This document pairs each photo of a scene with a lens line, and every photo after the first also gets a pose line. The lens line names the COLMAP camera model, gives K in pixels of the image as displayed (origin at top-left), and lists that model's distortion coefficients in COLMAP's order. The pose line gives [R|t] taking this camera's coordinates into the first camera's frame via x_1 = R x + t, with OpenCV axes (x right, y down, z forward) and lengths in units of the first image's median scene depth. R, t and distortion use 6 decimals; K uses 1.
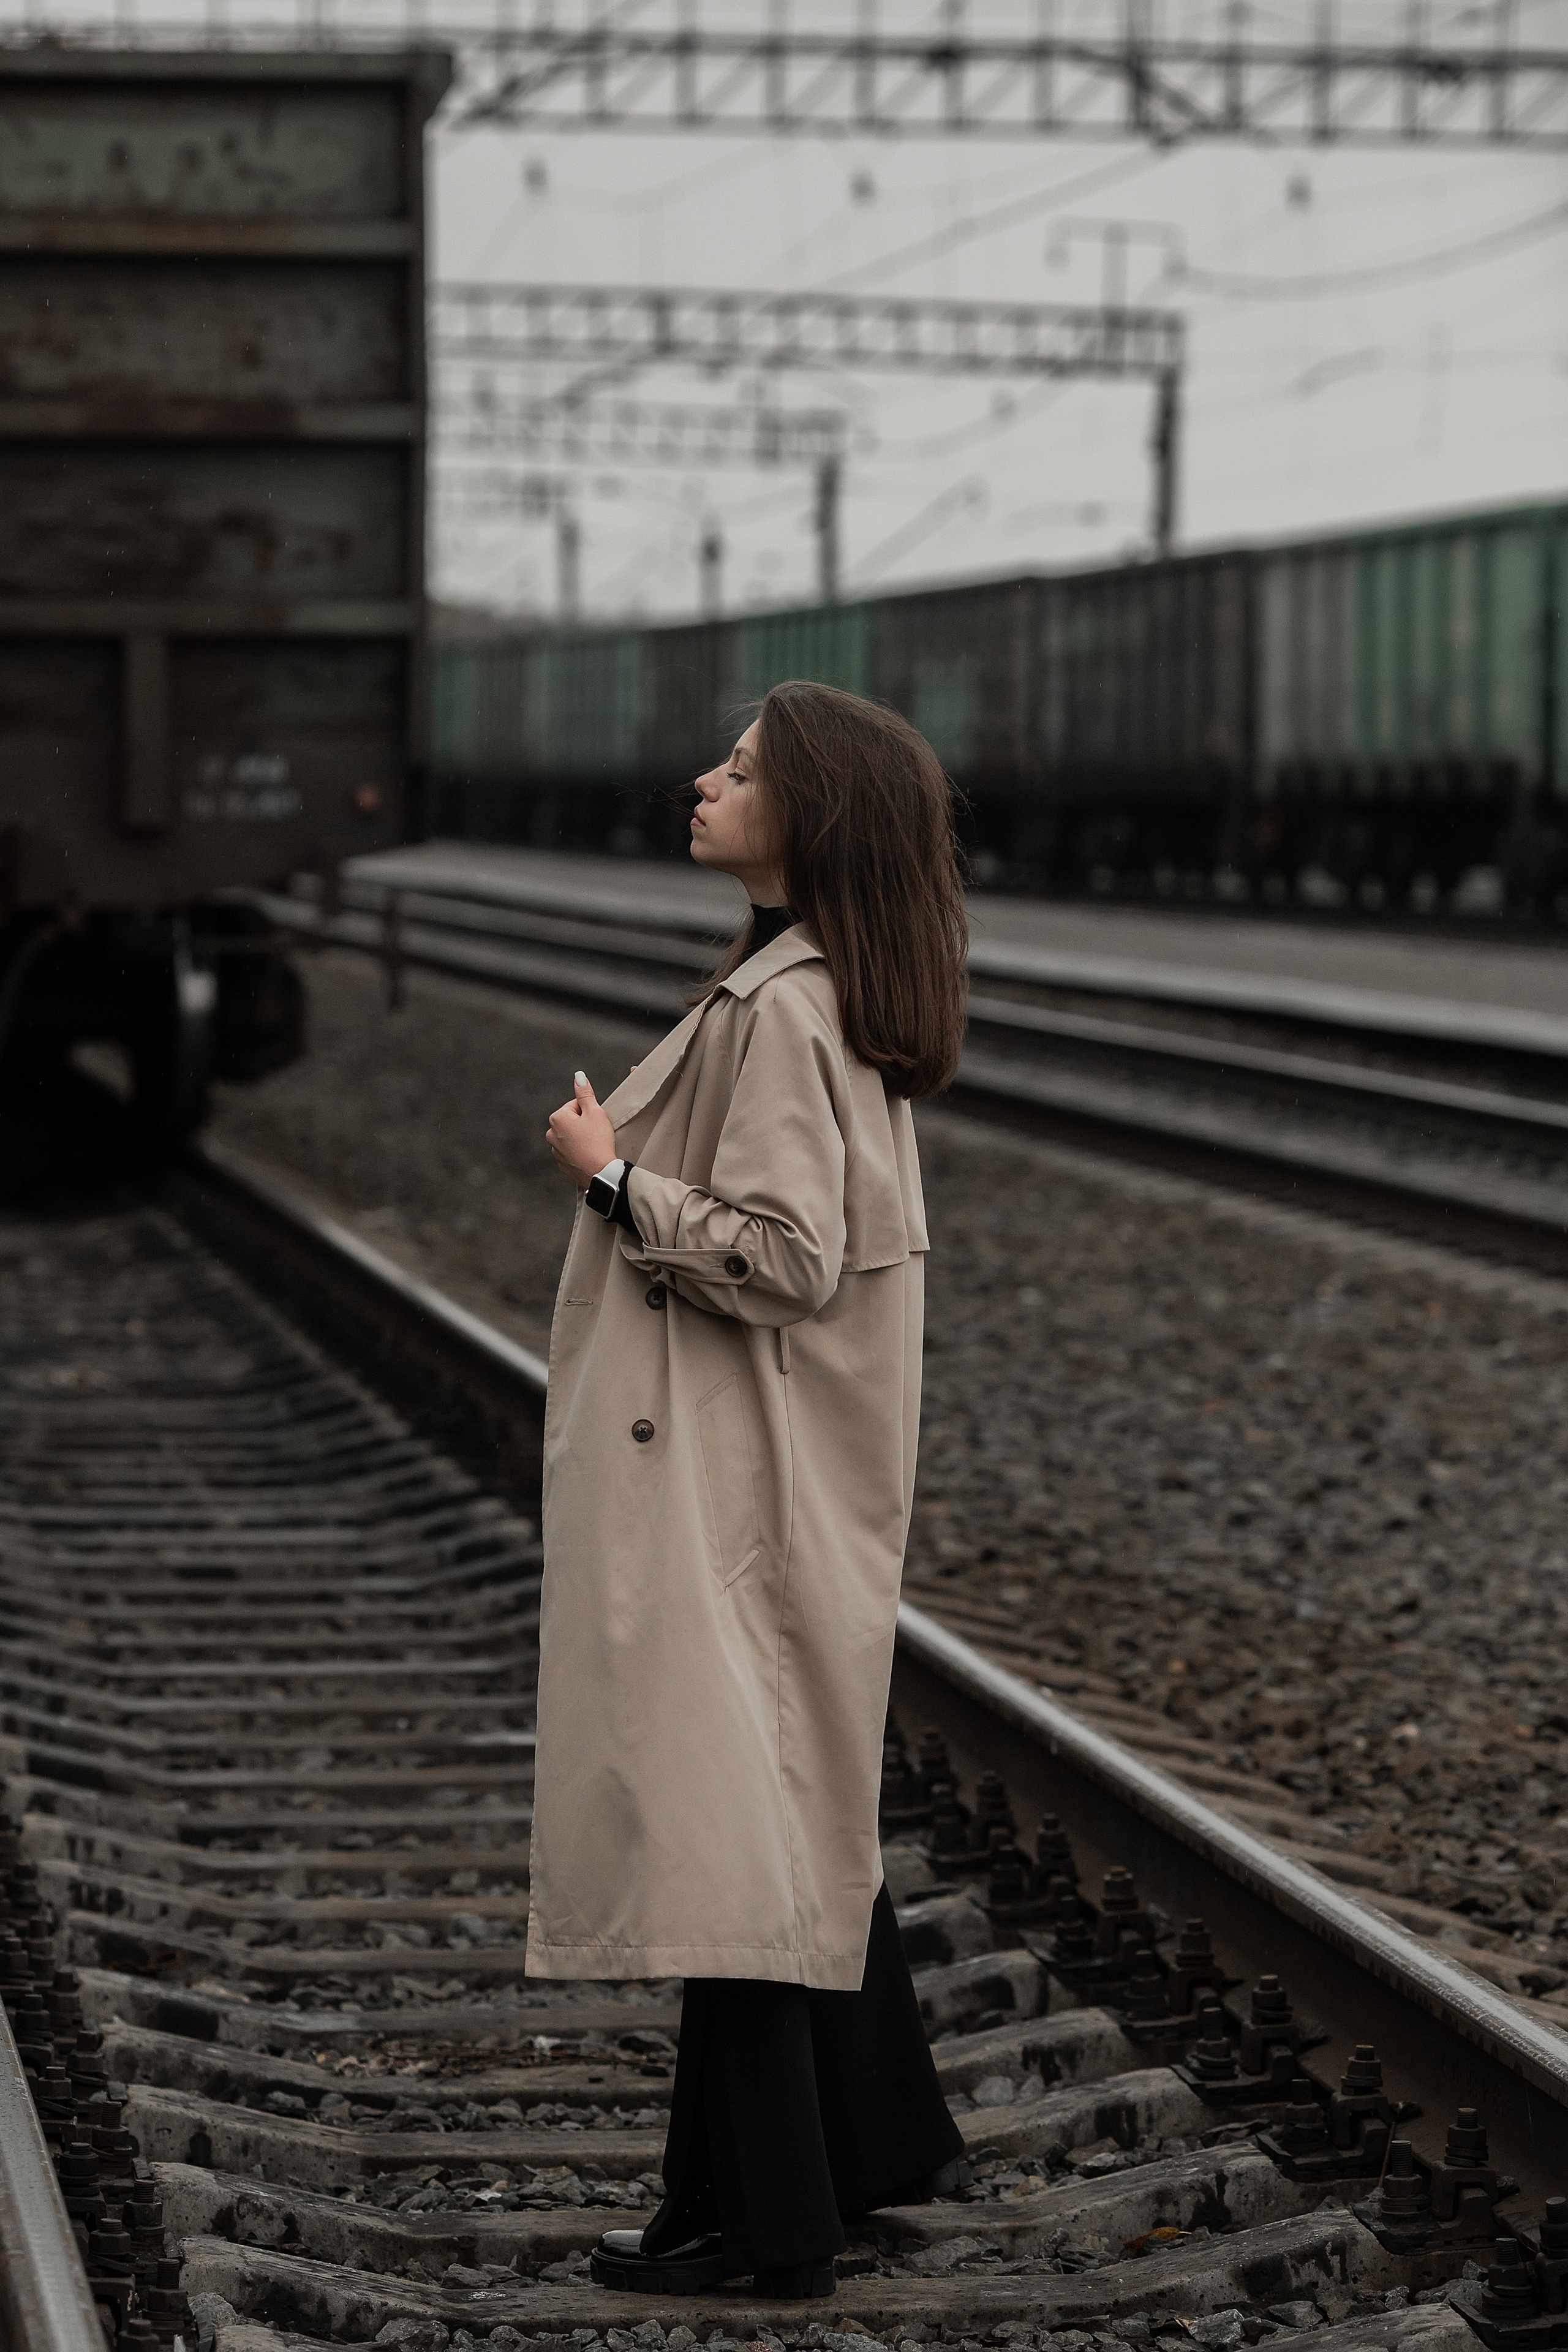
lens RADIAL K [[8926.9, 0, 784.0], [0, 8926.9, 1176.0], [0, 0, 1]] dist [0.165450, -0.495078]
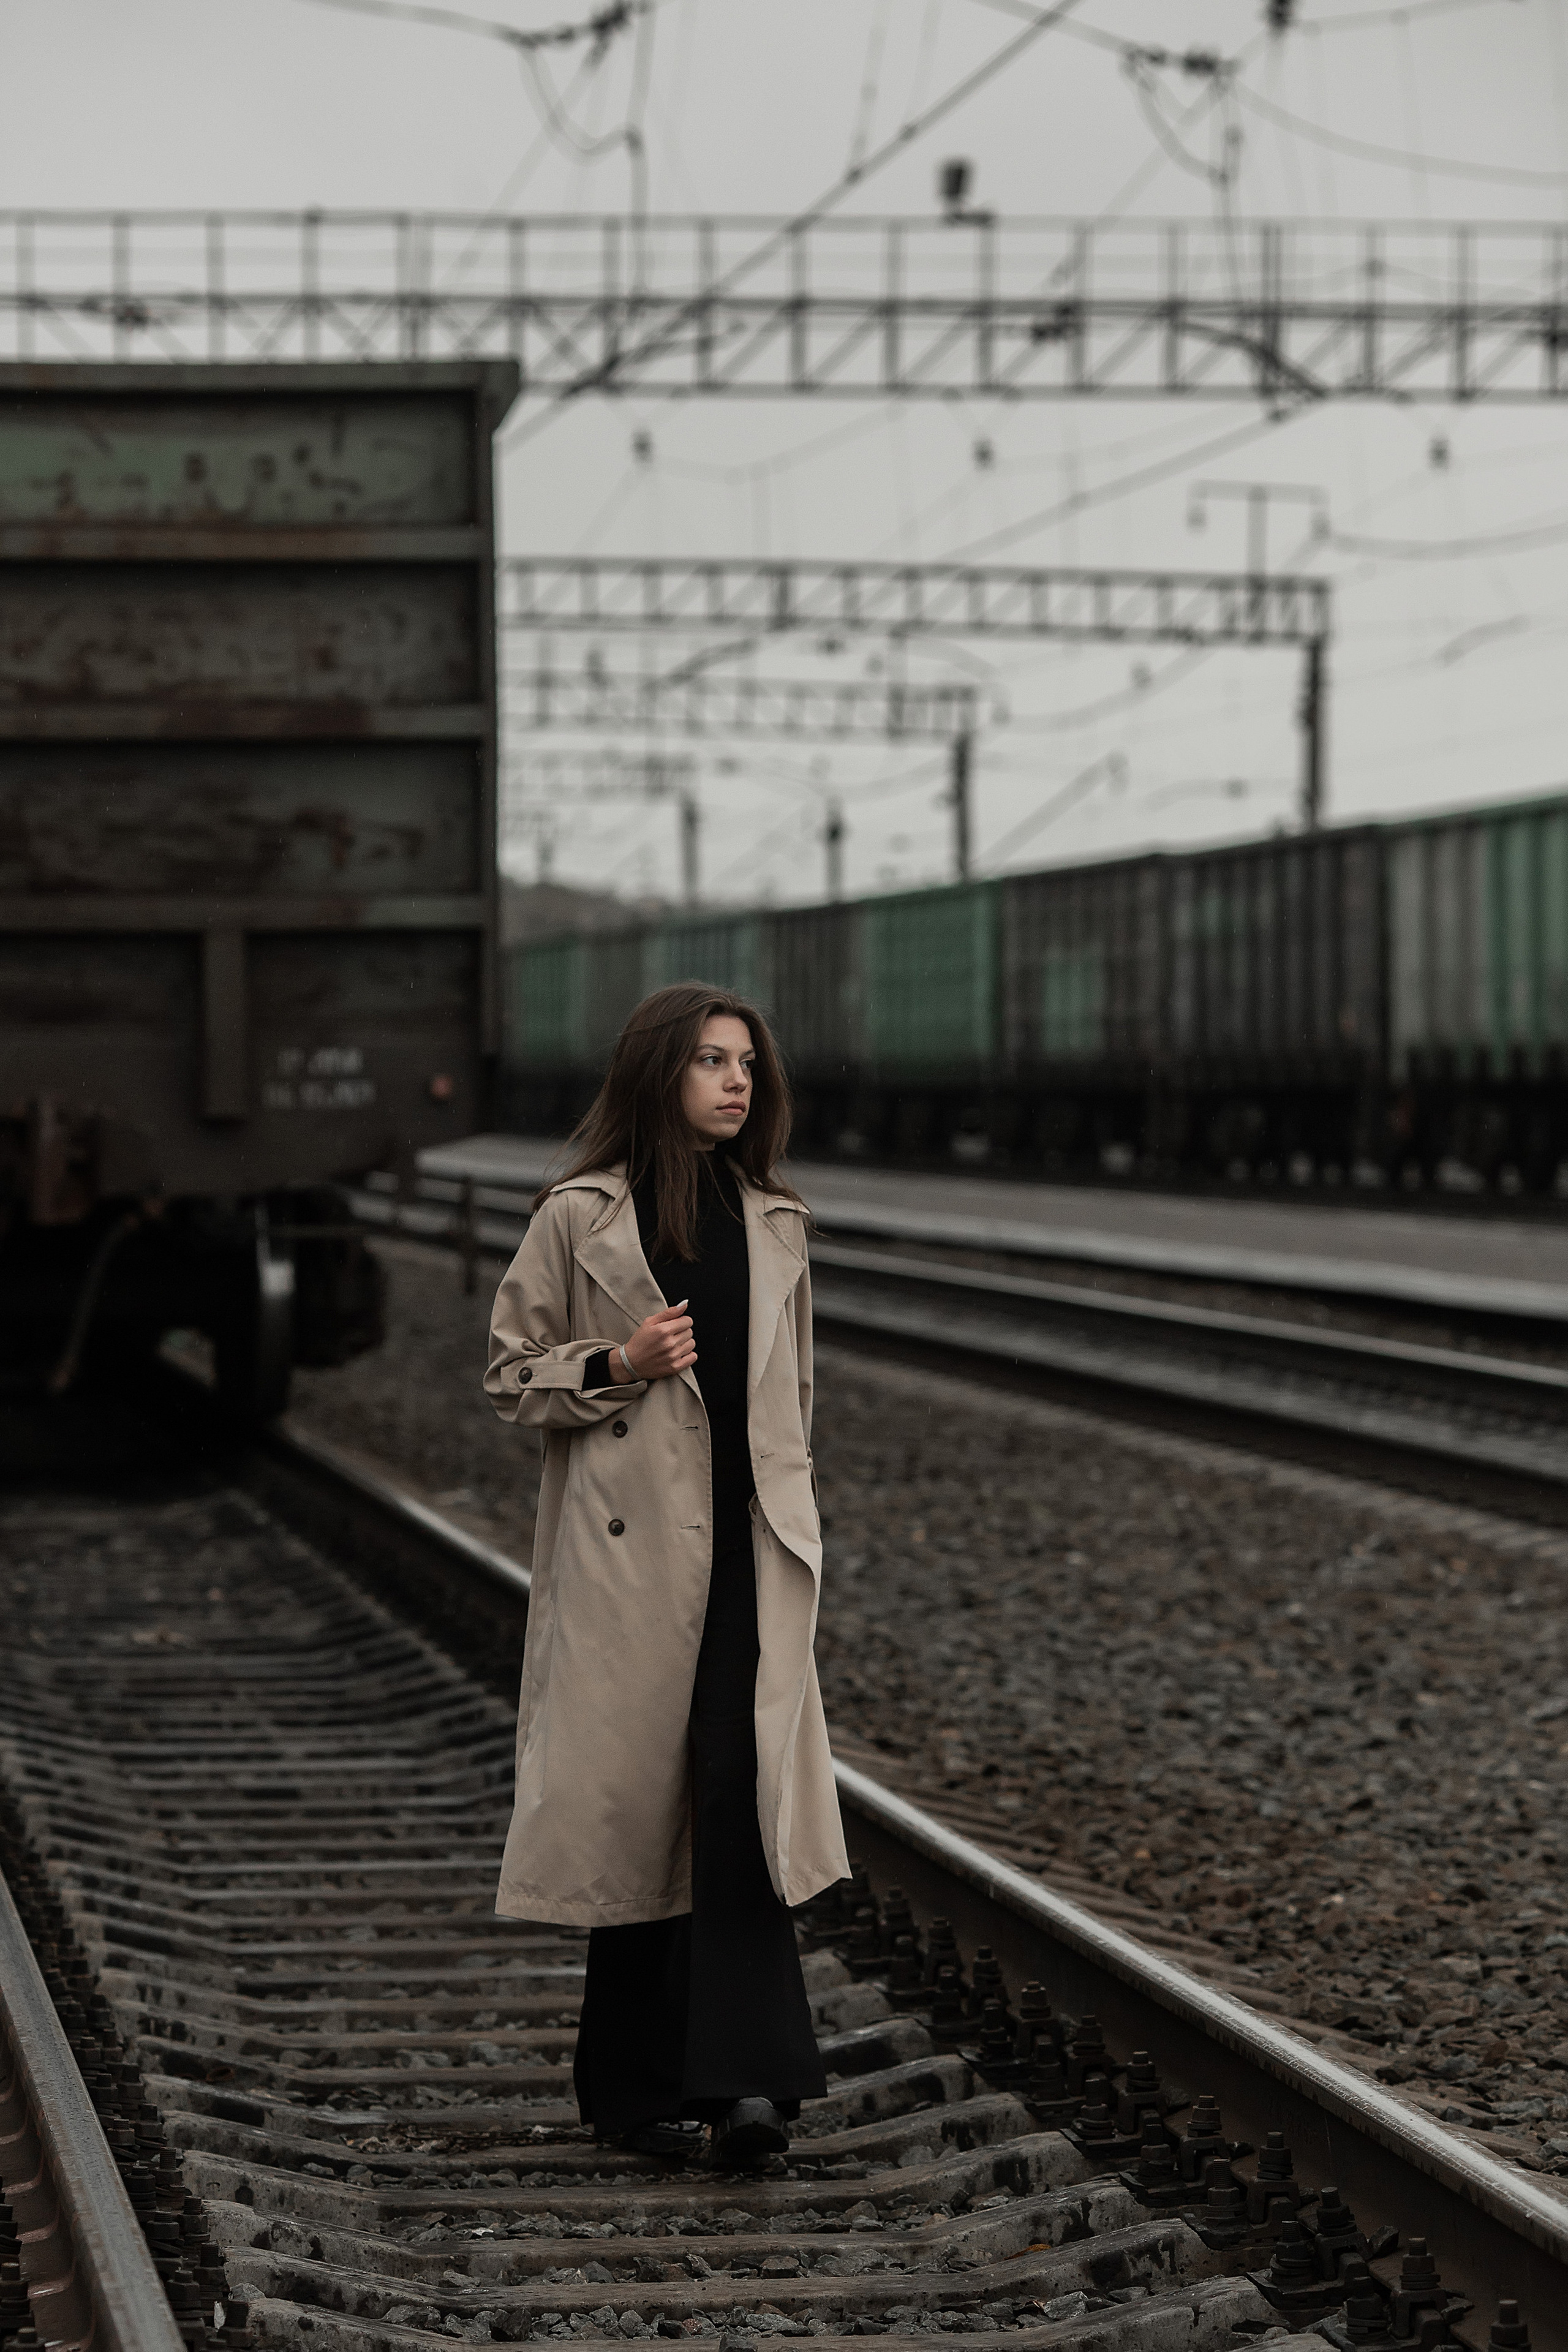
lens RADIAL K [[11080.4, 0, 784.0], [0, 11080.4, 1176.0], [0, 0, 1]] dist [0.152153, 1.366326]
pose [[0.999585, -0.010755, -0.026732, 0.035433], [0.009772, 0.999280, -0.036656, 0.019863], [0.027107, 0.036380, 0.998970, -0.358152]]
